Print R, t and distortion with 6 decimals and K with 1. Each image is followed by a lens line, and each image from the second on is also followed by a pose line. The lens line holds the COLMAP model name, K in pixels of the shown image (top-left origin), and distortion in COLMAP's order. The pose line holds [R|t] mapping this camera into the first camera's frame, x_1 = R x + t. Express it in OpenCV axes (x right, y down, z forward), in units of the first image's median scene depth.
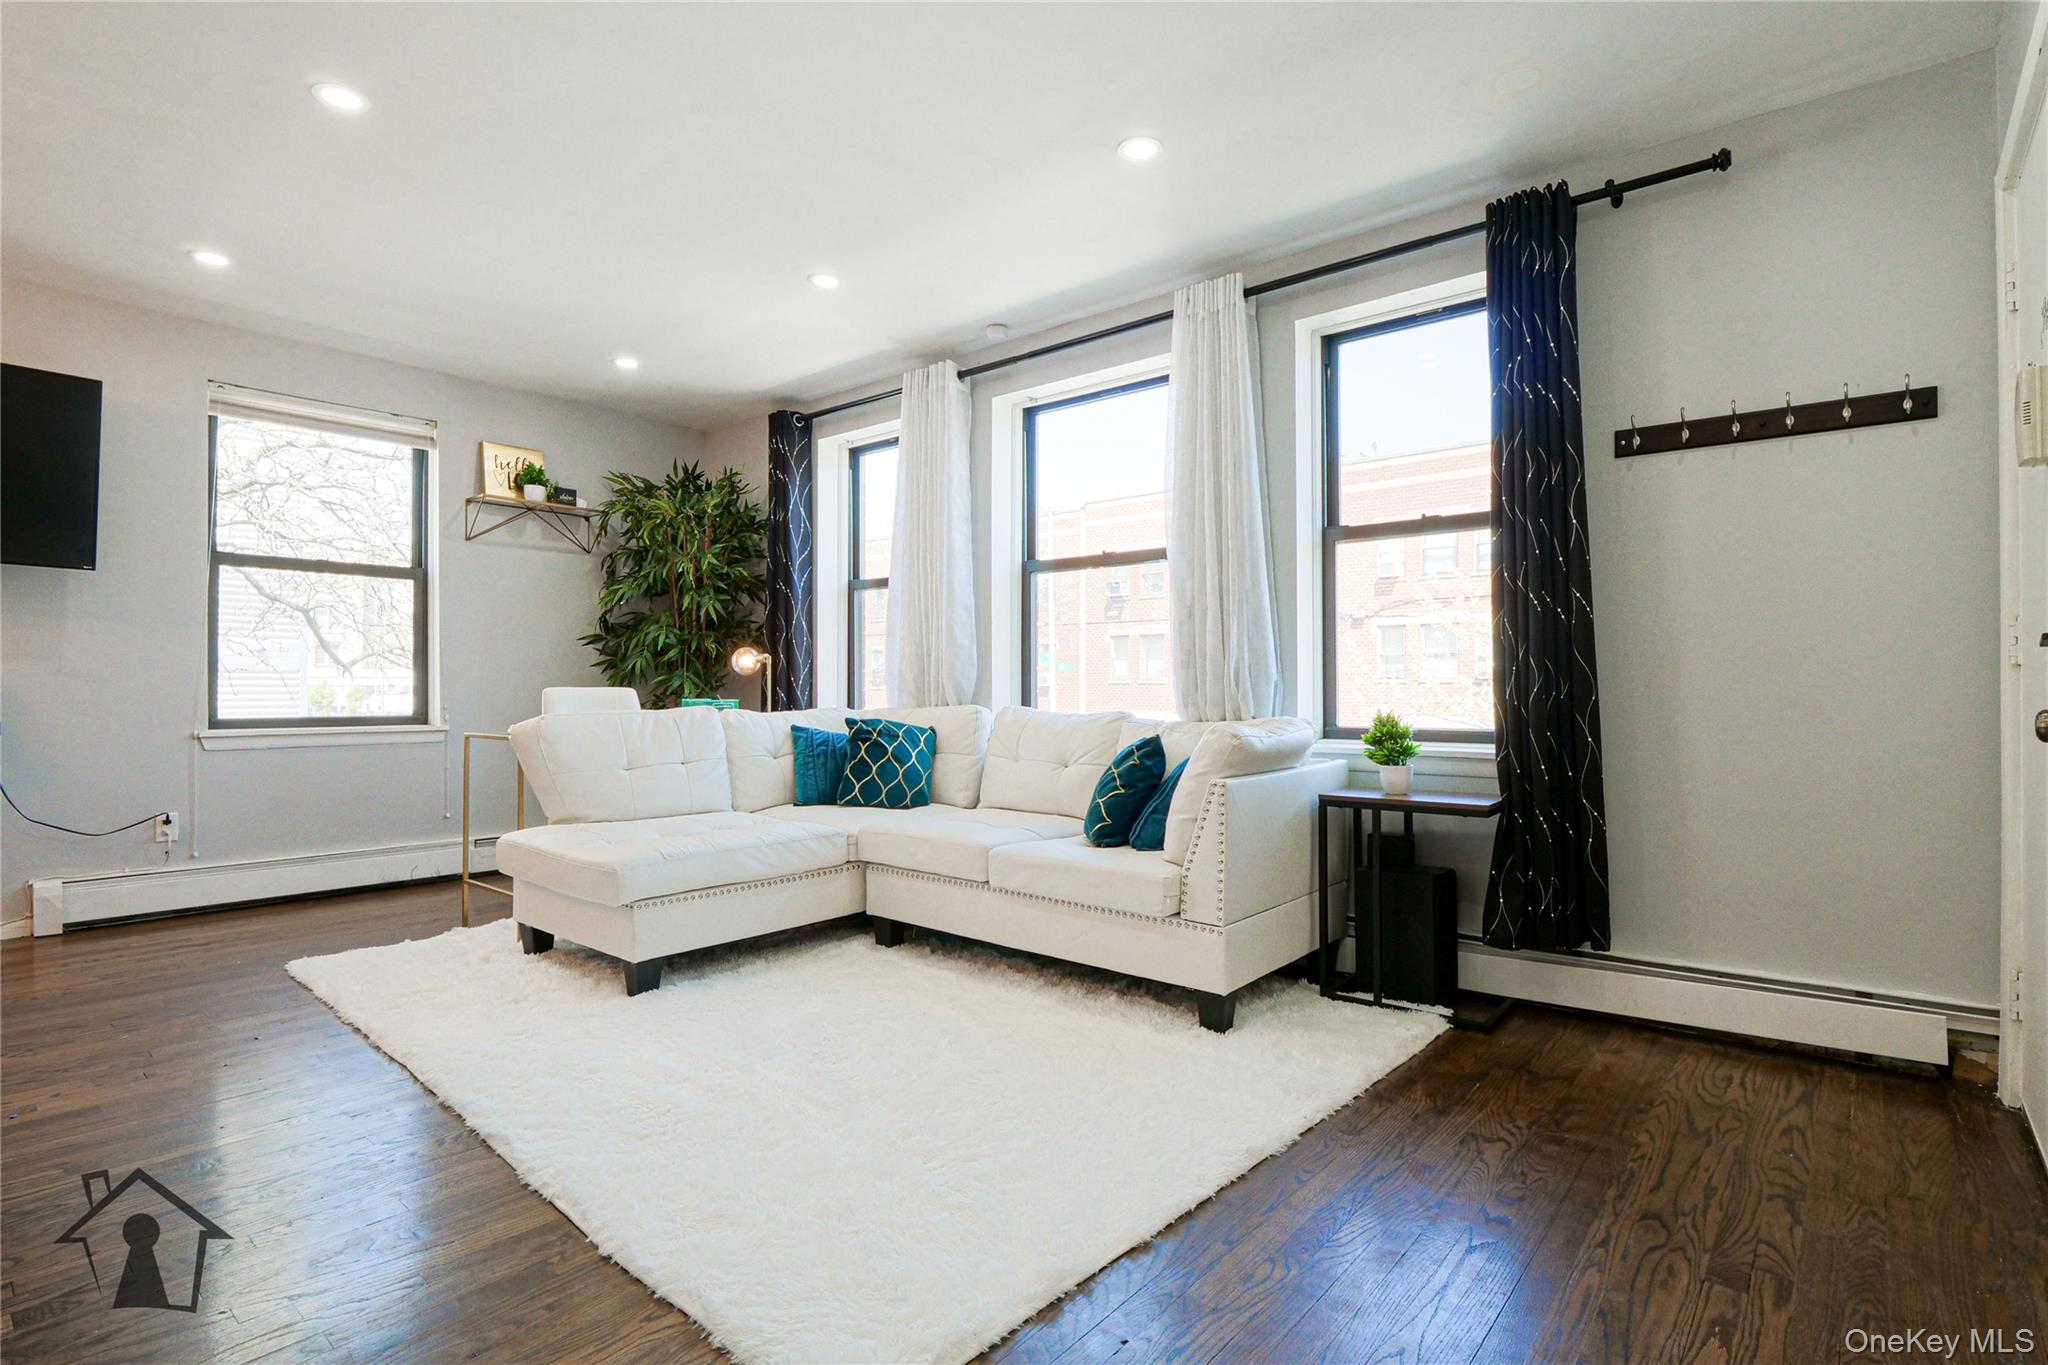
lens RADIAL K [[1006.9, 0, 1028.6], [0, 1006.9, 685.3], [0, 0, 1]] dist [0.000599, -0.009122]
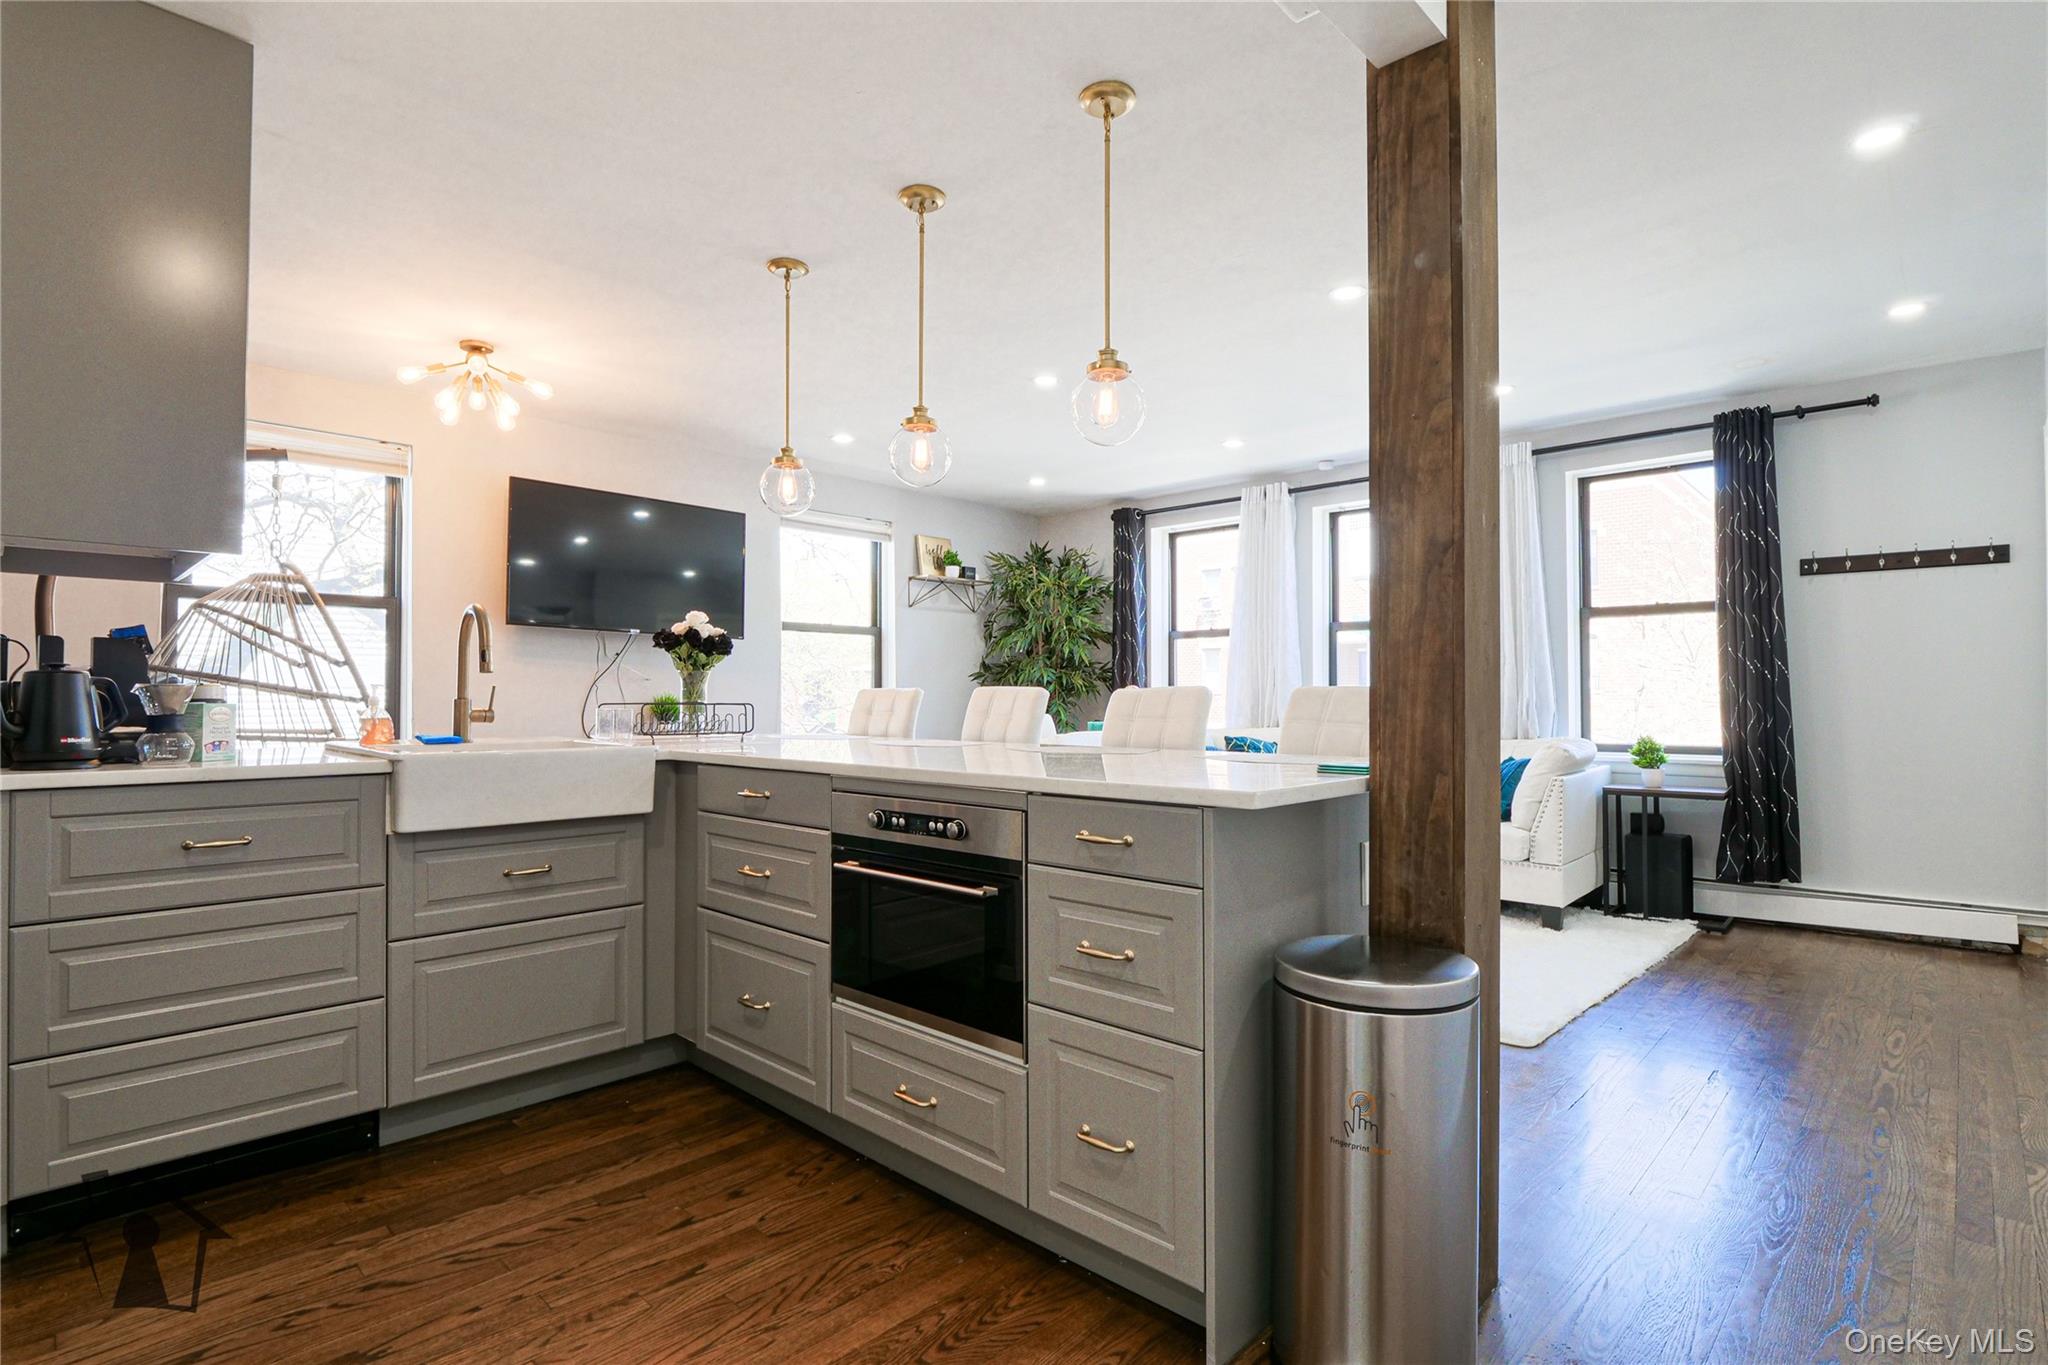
lens RADIAL K [[1011.7, 0, 1018.5], [0, 1011.7, 689.1], [0, 0, 1]] dist [-0.011980, -0.000897]
pose [[0.998373, -0.002644, -0.056964, -0.539225], [0.002446, 0.999991, -0.003561, -0.041952], [0.056973, 0.003416, 0.998370, -0.629126]]
